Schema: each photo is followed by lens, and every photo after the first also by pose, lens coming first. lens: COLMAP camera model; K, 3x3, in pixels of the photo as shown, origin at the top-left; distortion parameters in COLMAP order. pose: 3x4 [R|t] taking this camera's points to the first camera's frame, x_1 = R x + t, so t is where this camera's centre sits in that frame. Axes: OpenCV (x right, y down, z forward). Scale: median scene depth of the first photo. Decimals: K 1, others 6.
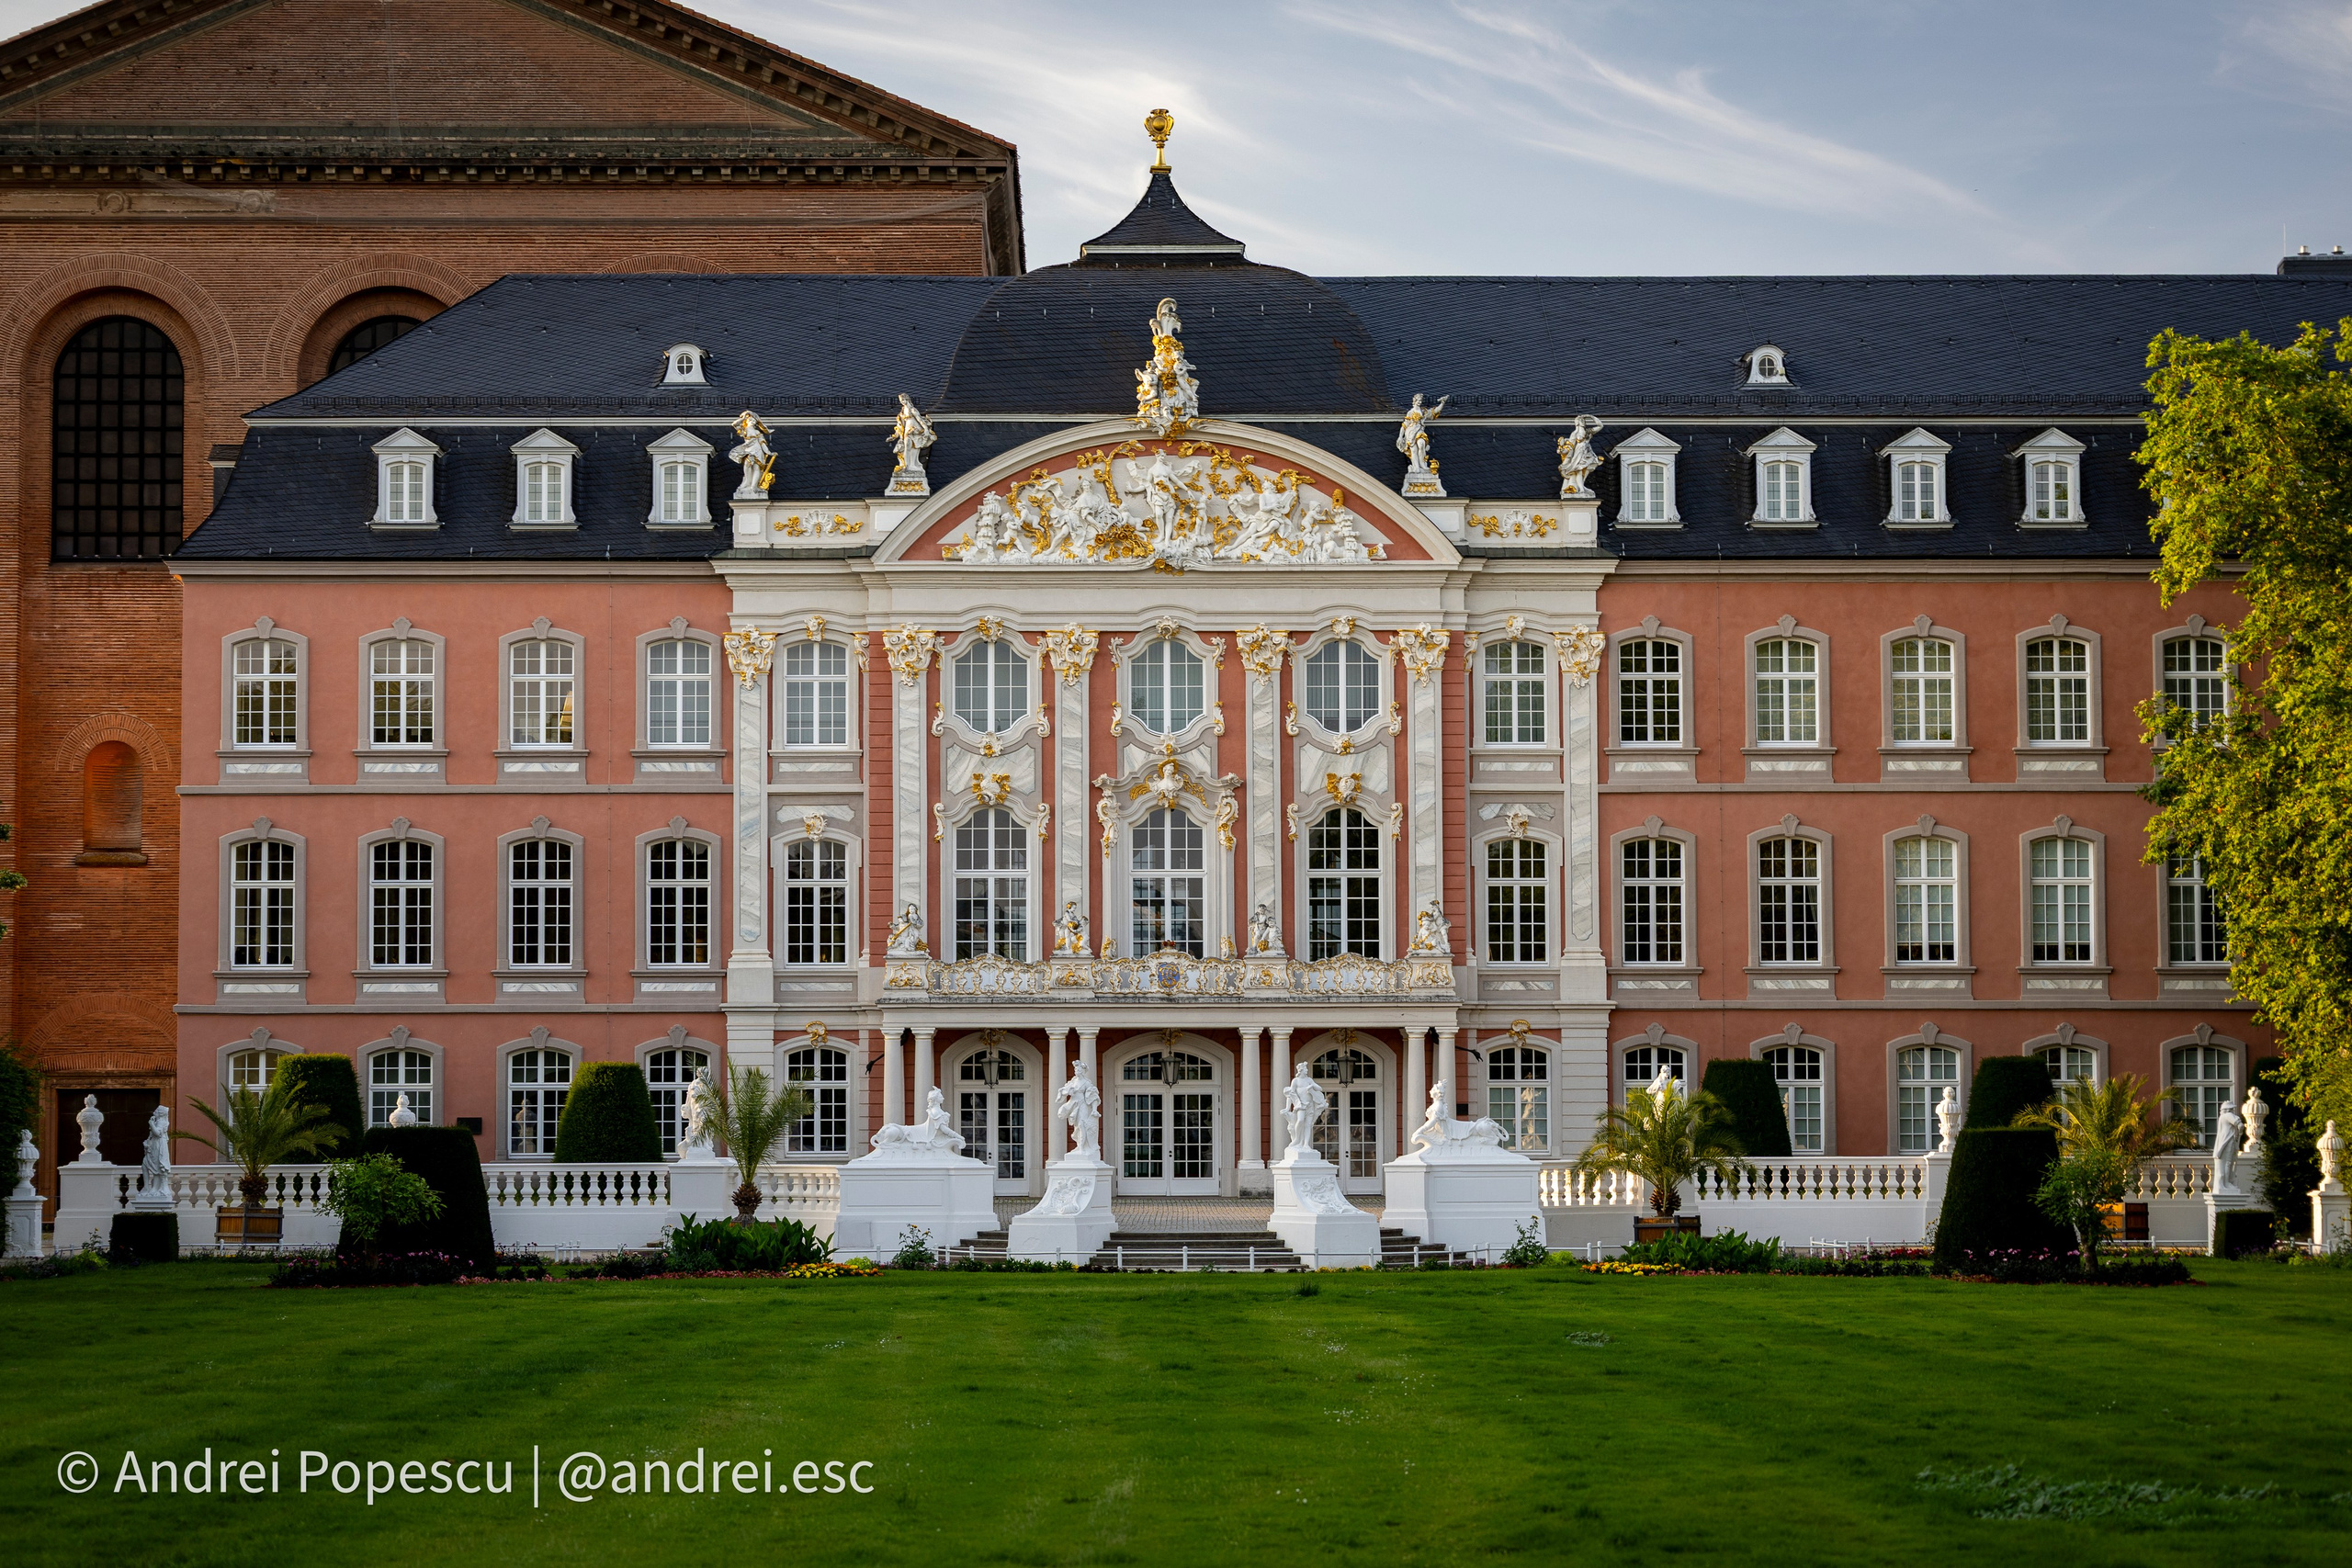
lens RADIAL K [[4703.6, 0, 1164.8], [0, 4703.6, 776.5], [0, 0, 1]] dist [0.056282, -0.058544]
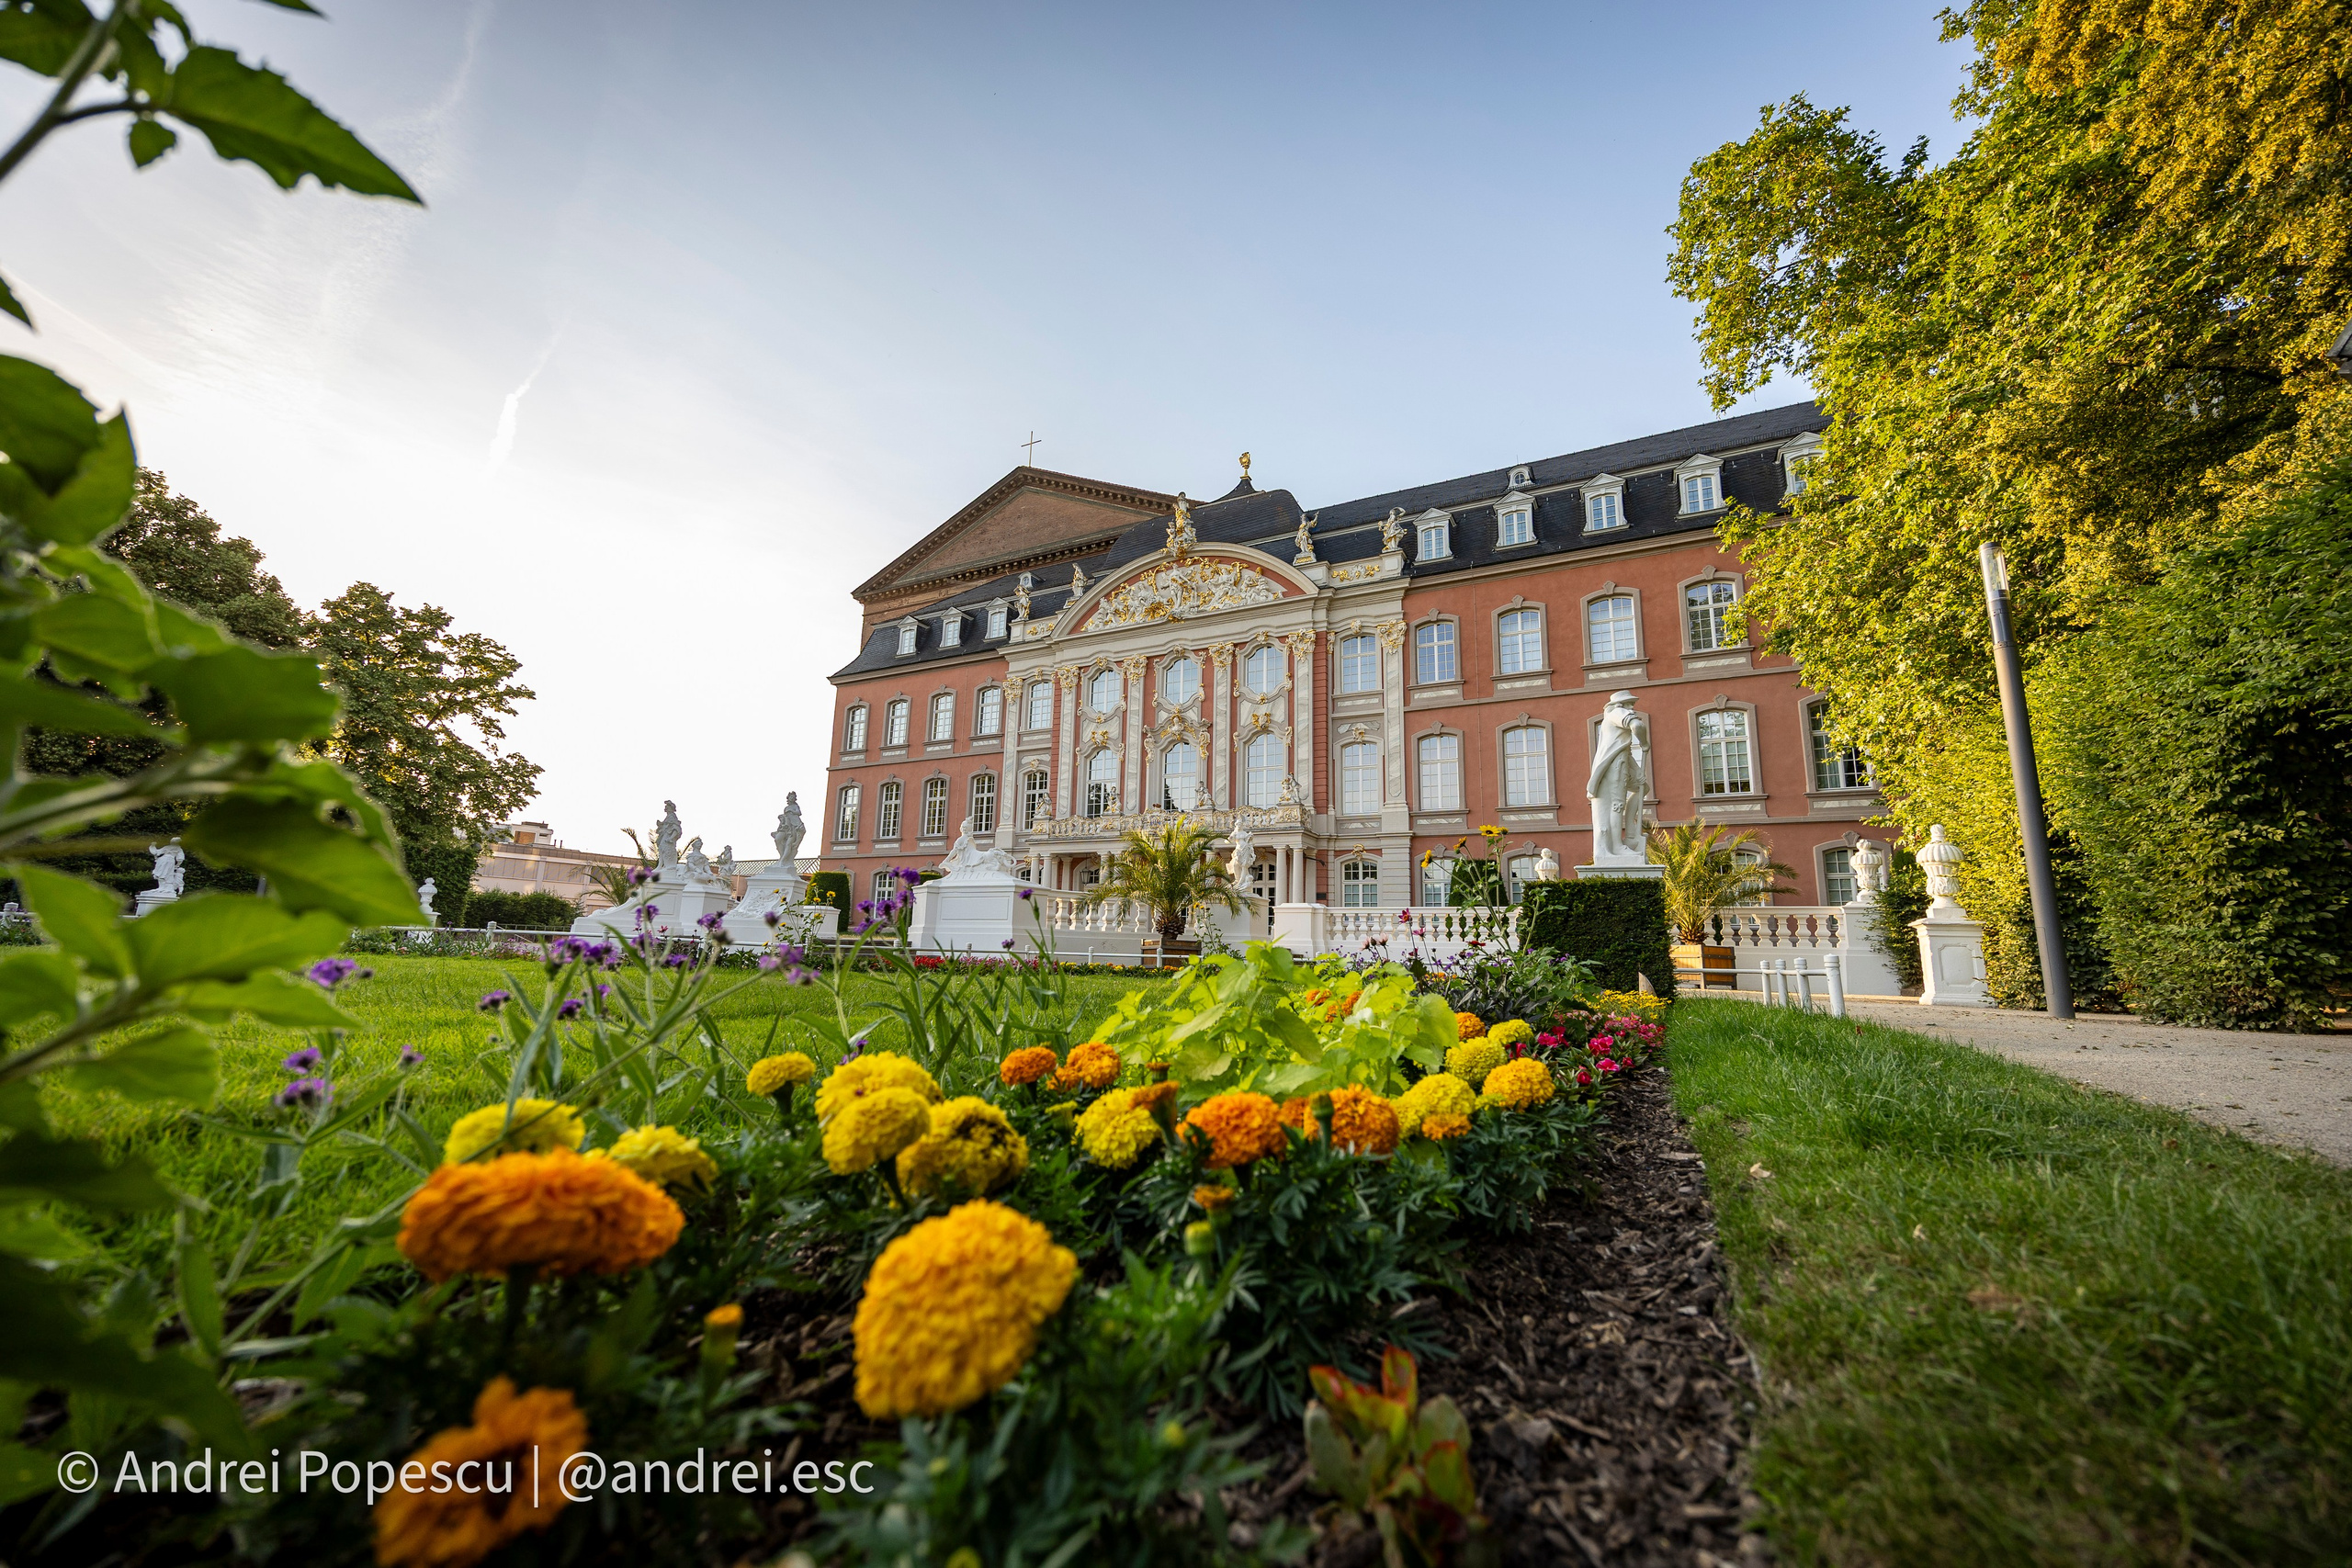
lens RADIAL K [[891.4, 0, 1175.5], [0, 891.4, 788.2], [0, 0, 1]] dist [-0.003020, -0.000070]
pose [[0.873255, -0.063214, -0.483146, 0.175202], [0.006589, 0.992990, -0.118012, 0.069224], [0.487219, 0.099871, 0.867550, 0.682406]]
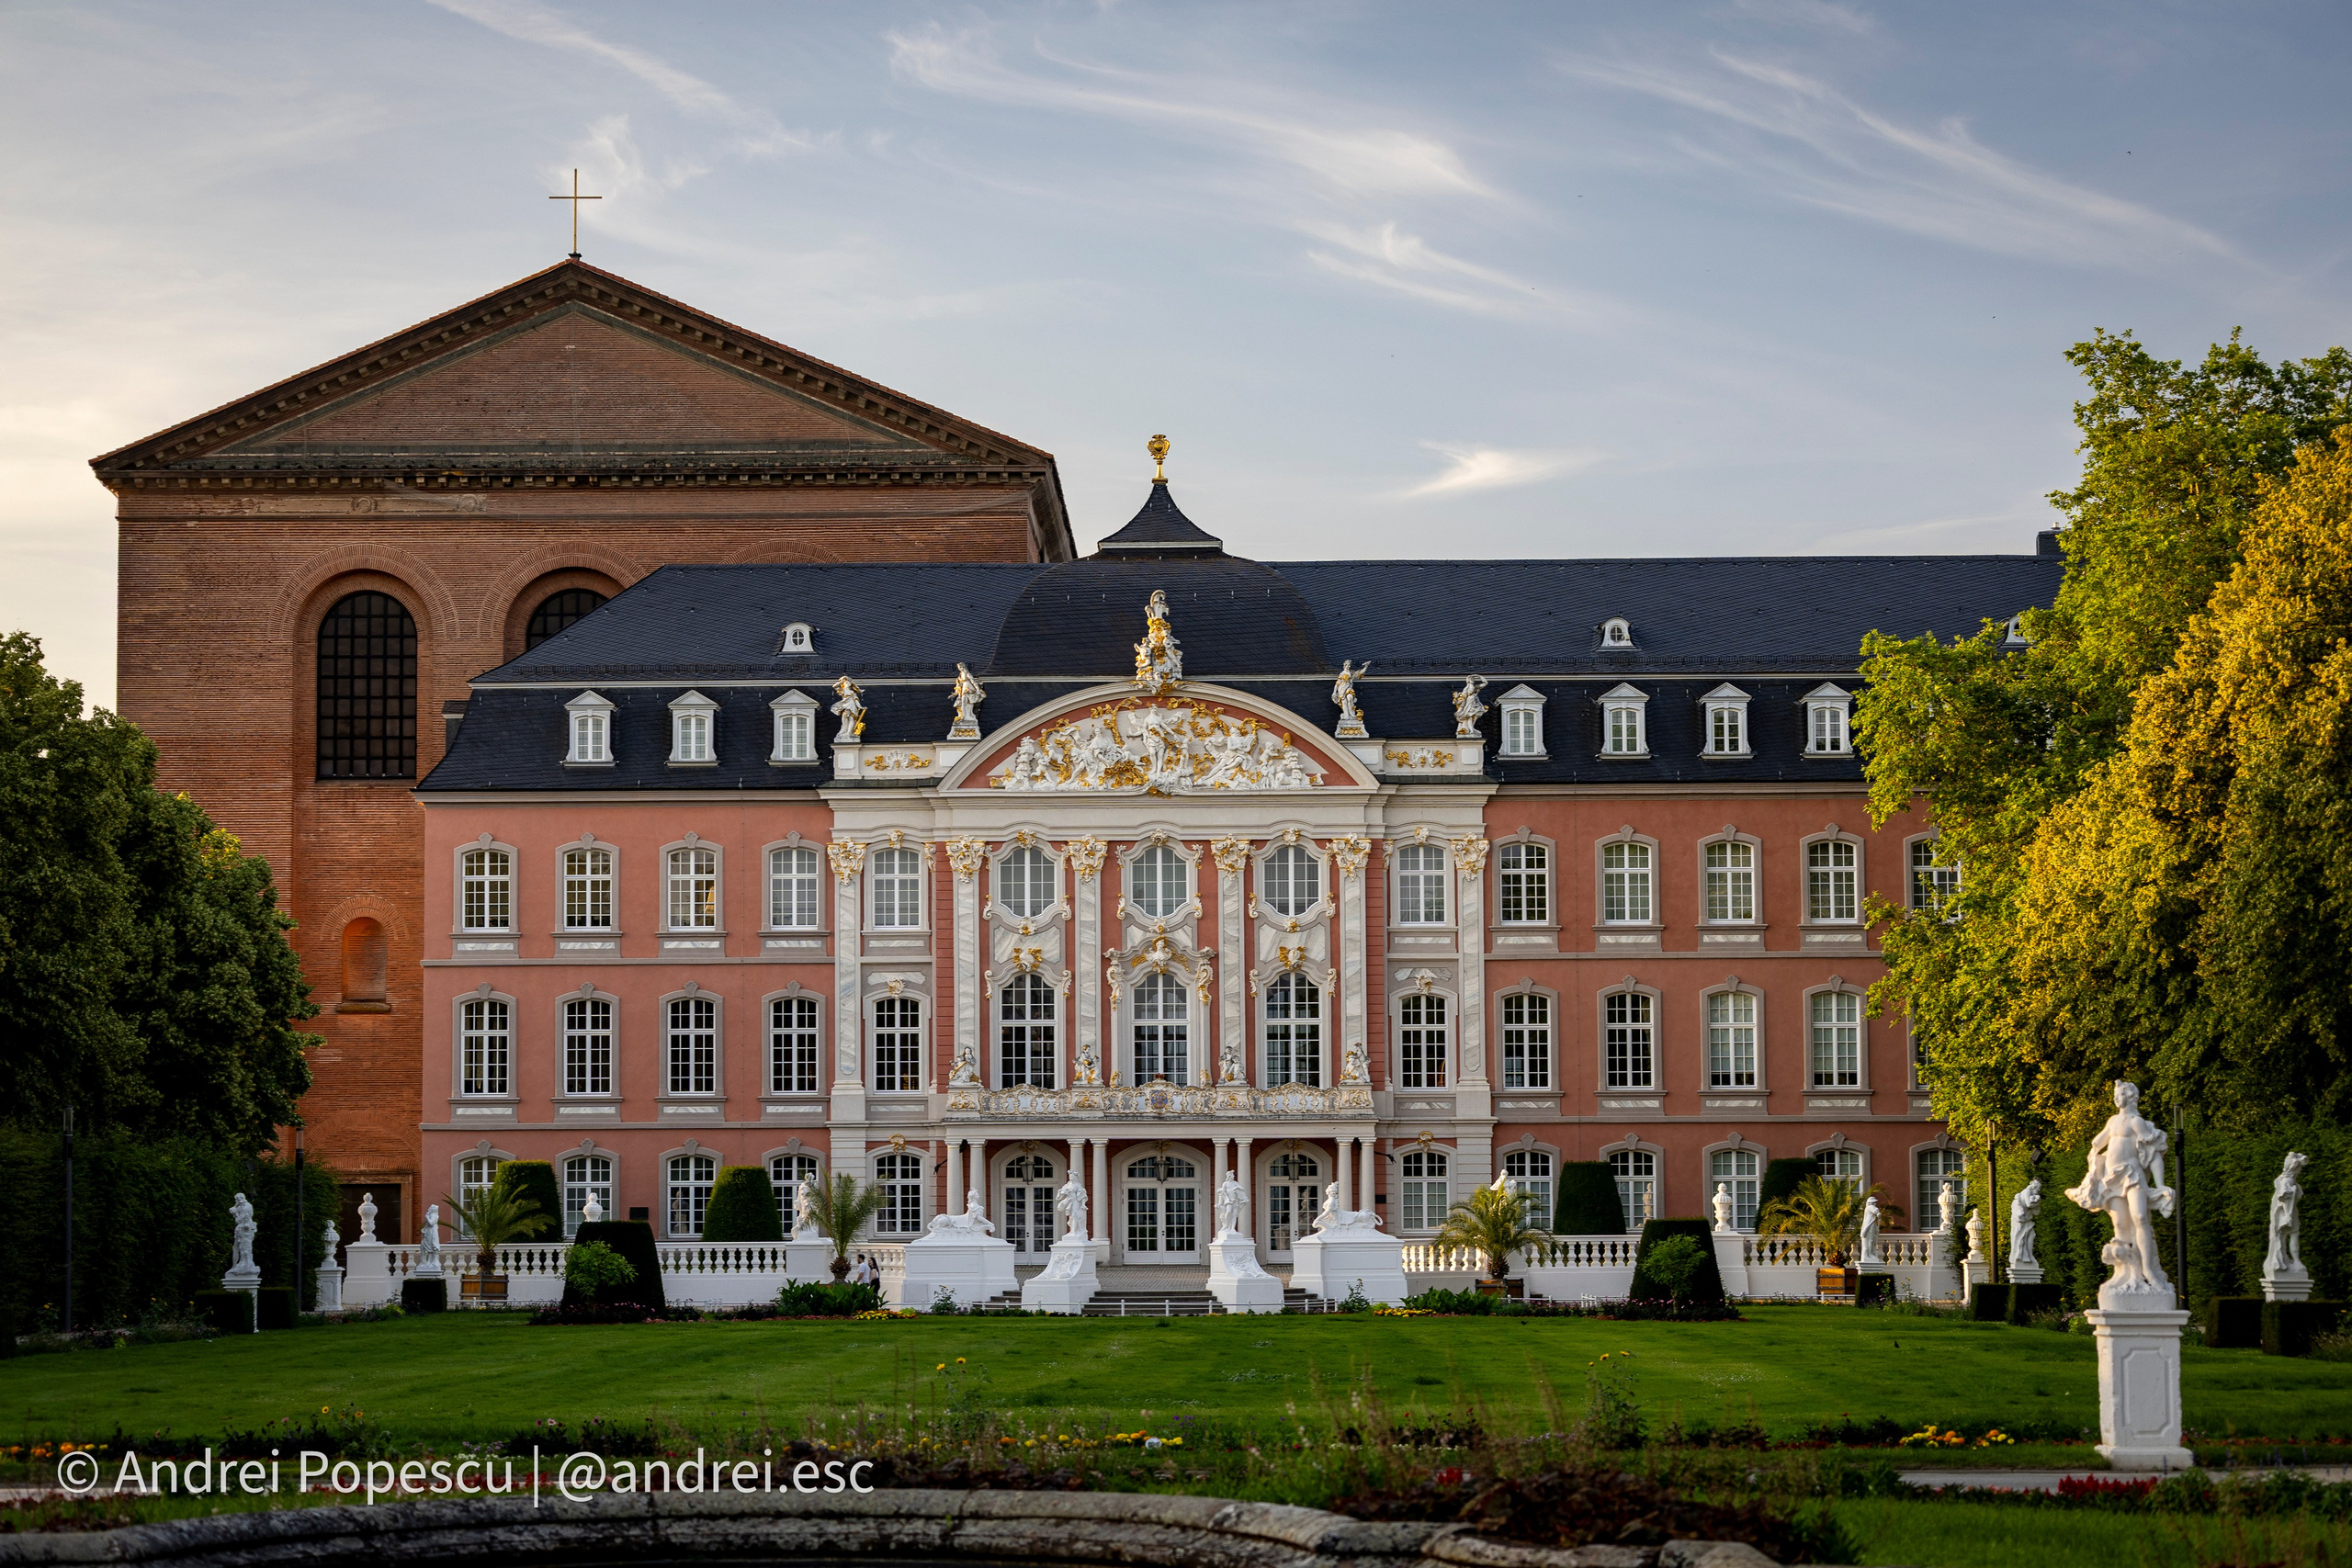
lens RADIAL K [[4703.6, 0, 1164.8], [0, 4703.6, 776.5], [0, 0, 1]] dist [0.056282, -0.058544]
pose [[0.999563, -0.005355, -0.029067, 0.040935], [0.004957, 0.999893, -0.013742, -0.030617], [0.029138, 0.013591, 0.999483, -0.331957]]
